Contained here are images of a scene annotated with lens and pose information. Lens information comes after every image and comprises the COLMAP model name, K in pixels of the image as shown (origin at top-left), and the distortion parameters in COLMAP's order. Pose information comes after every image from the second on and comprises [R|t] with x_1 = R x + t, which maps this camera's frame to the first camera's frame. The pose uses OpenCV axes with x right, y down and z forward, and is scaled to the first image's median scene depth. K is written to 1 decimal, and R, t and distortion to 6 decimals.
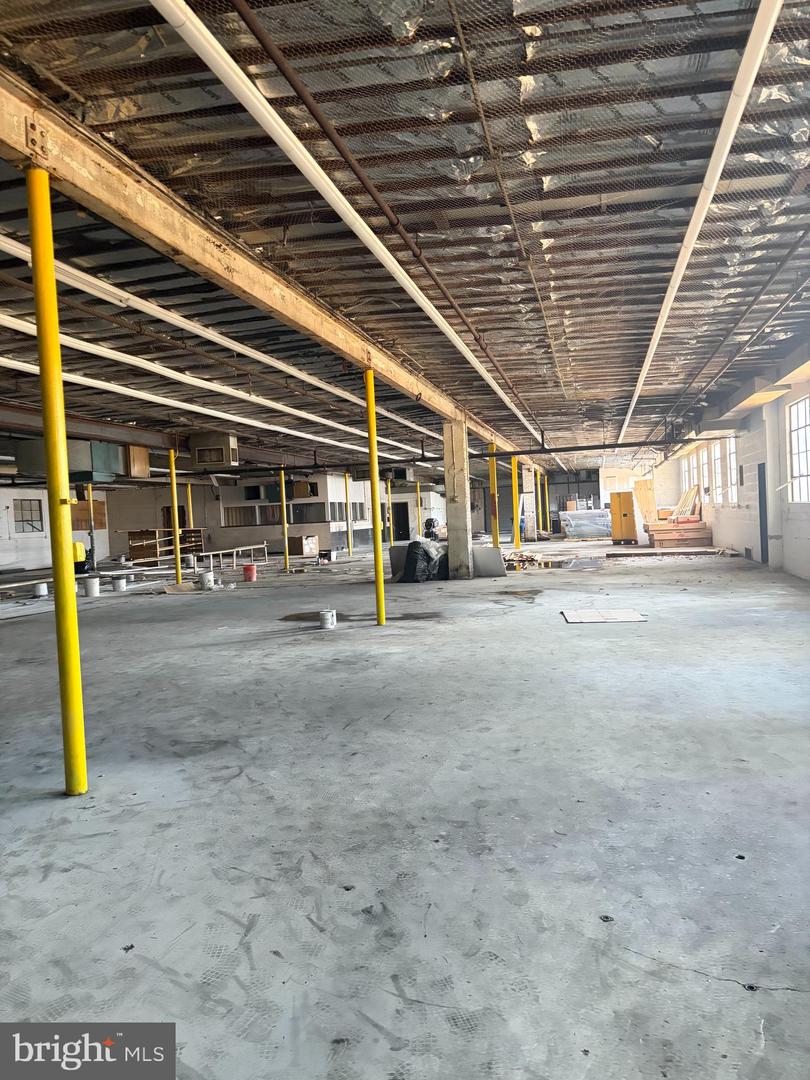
lens RADIAL K [[831.5, 0, 402.5], [0, 831.5, 543.5], [0, 0, 1]] dist [0.034541, -0.033594]
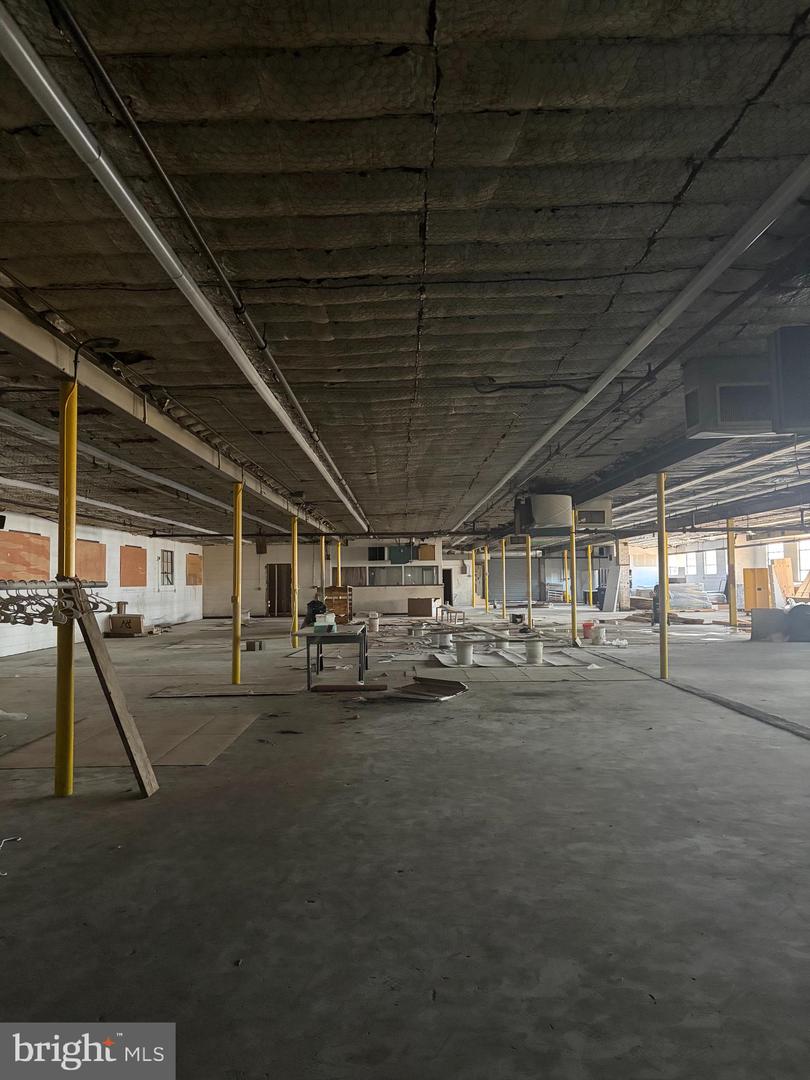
lens RADIAL K [[831.5, 0, 402.7], [0, 831.5, 537.2], [0, 0, 1]] dist [0.034541, -0.033594]
pose [[0.975449, 0.048910, 0.214724, -1.640118], [-0.028734, 0.994957, -0.096101, 0.066620], [-0.218342, 0.087572, 0.971935, 0.070447]]
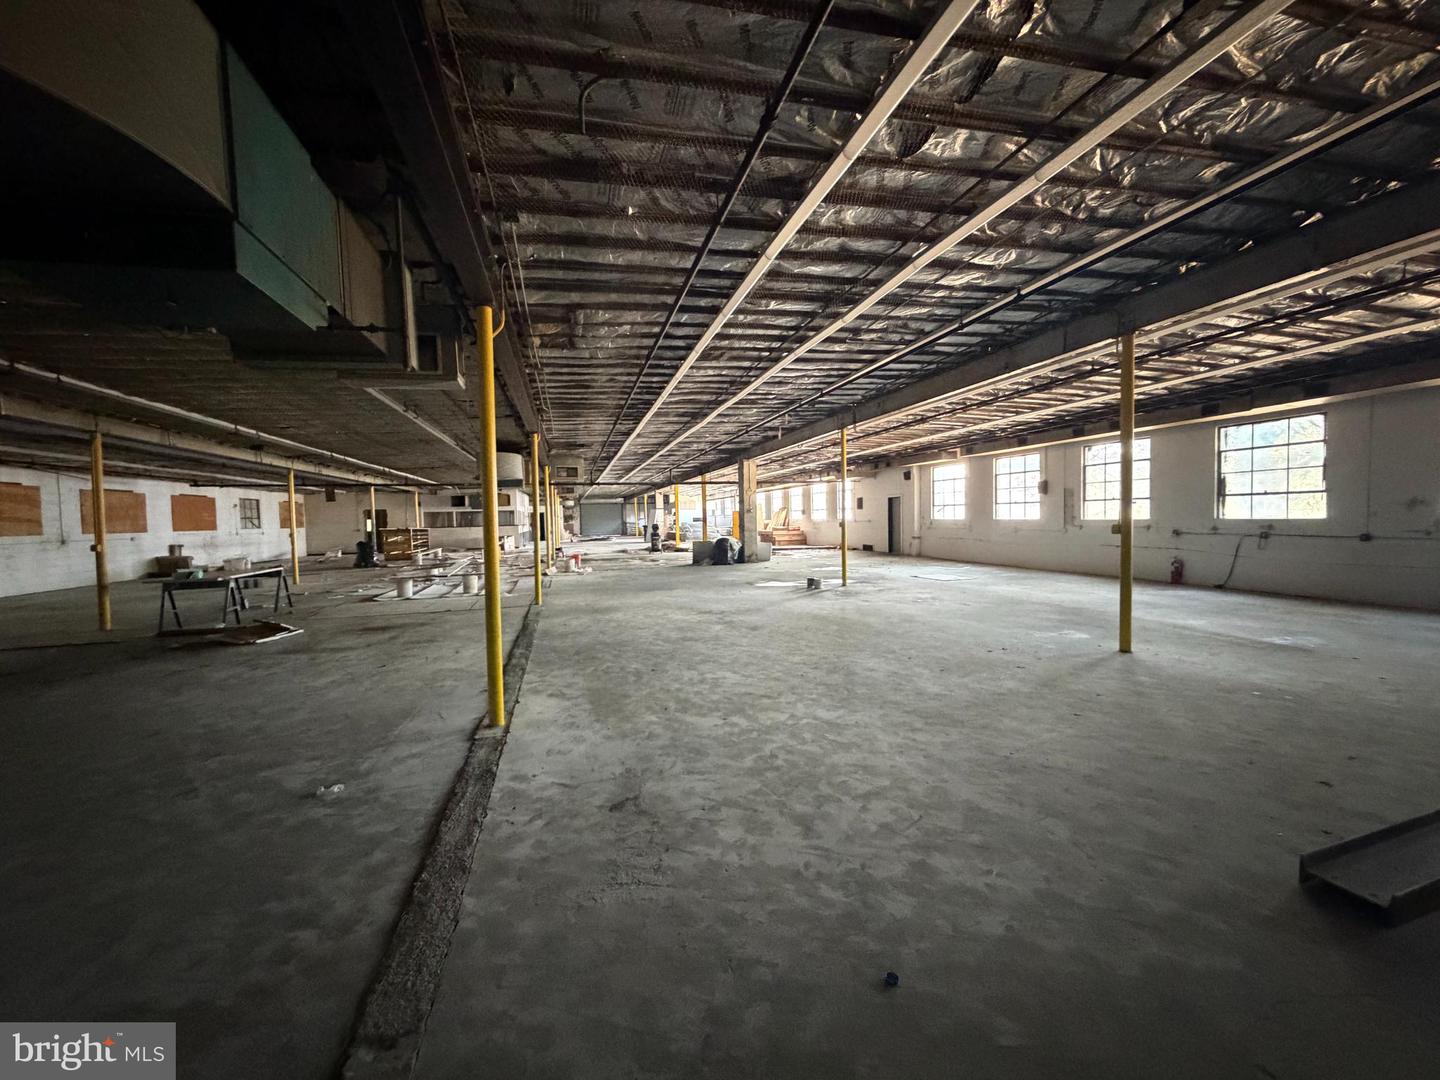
lens RADIAL K [[583.8, 0, 717.8], [0, 583.8, 543.7], [0, 0, 1]] dist [-0.001251, -0.000112]
pose [[0.890014, 0.008085, 0.455862, -1.042674], [-0.005731, 0.999962, -0.006546, 0.032564], [-0.455898, 0.003213, 0.890026, 0.144747]]
